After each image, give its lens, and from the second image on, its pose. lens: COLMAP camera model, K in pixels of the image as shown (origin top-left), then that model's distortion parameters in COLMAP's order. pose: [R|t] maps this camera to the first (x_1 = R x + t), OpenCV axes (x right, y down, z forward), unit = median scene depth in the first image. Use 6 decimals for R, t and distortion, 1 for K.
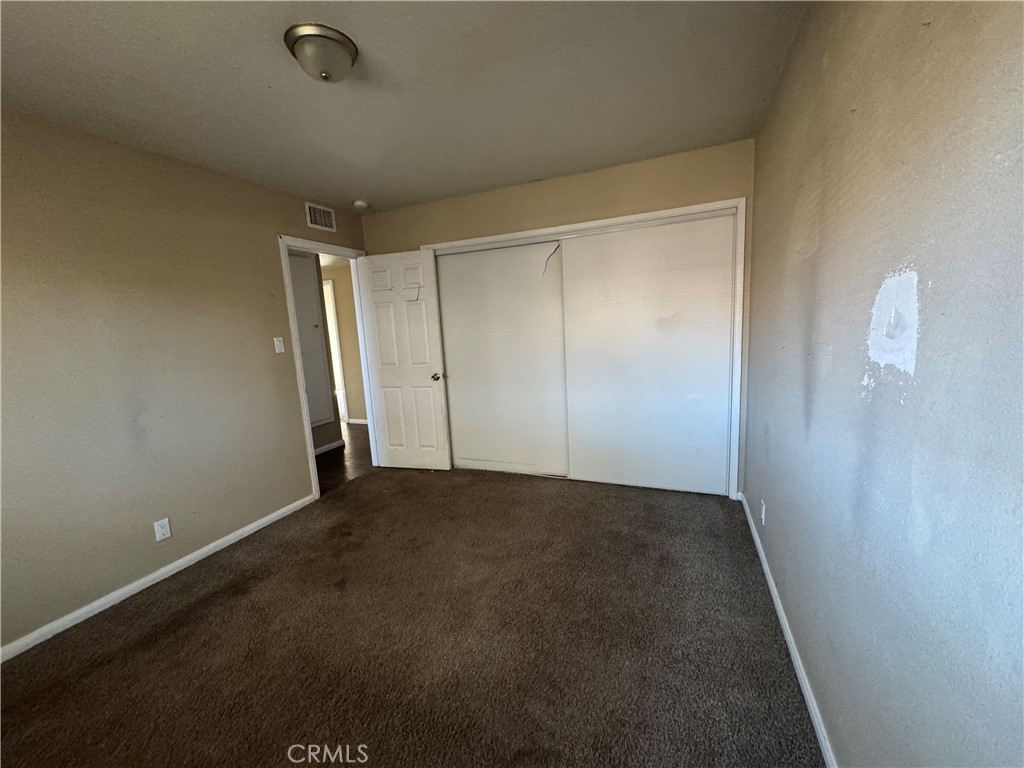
lens RADIAL K [[409.0, 0, 512.3], [0, 409.0, 385.1], [0, 0, 1]] dist [-0.001137, 0.000496]
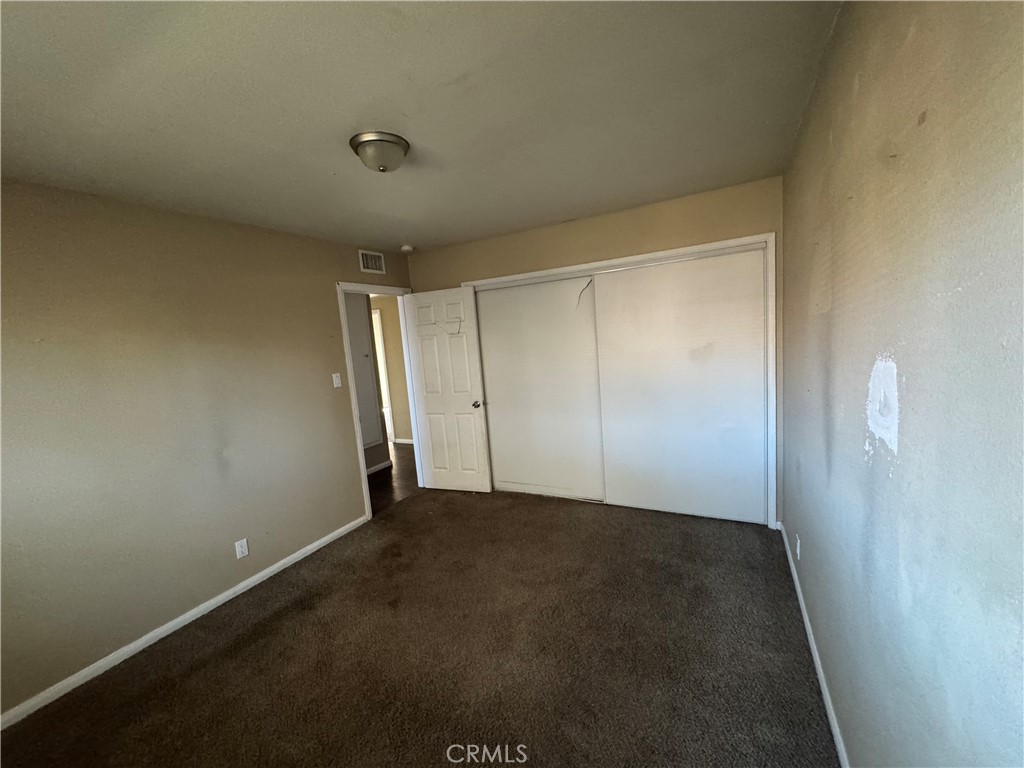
lens RADIAL K [[419.1, 0, 512.7], [0, 419.1, 376.9], [0, 0, 1]] dist [-0.000902, -0.000029]
pose [[0.995511, -0.013608, -0.093659, 0.013093], [0.011333, 0.999629, -0.024773, -0.088174], [0.093962, 0.023601, 0.995296, -0.103697]]
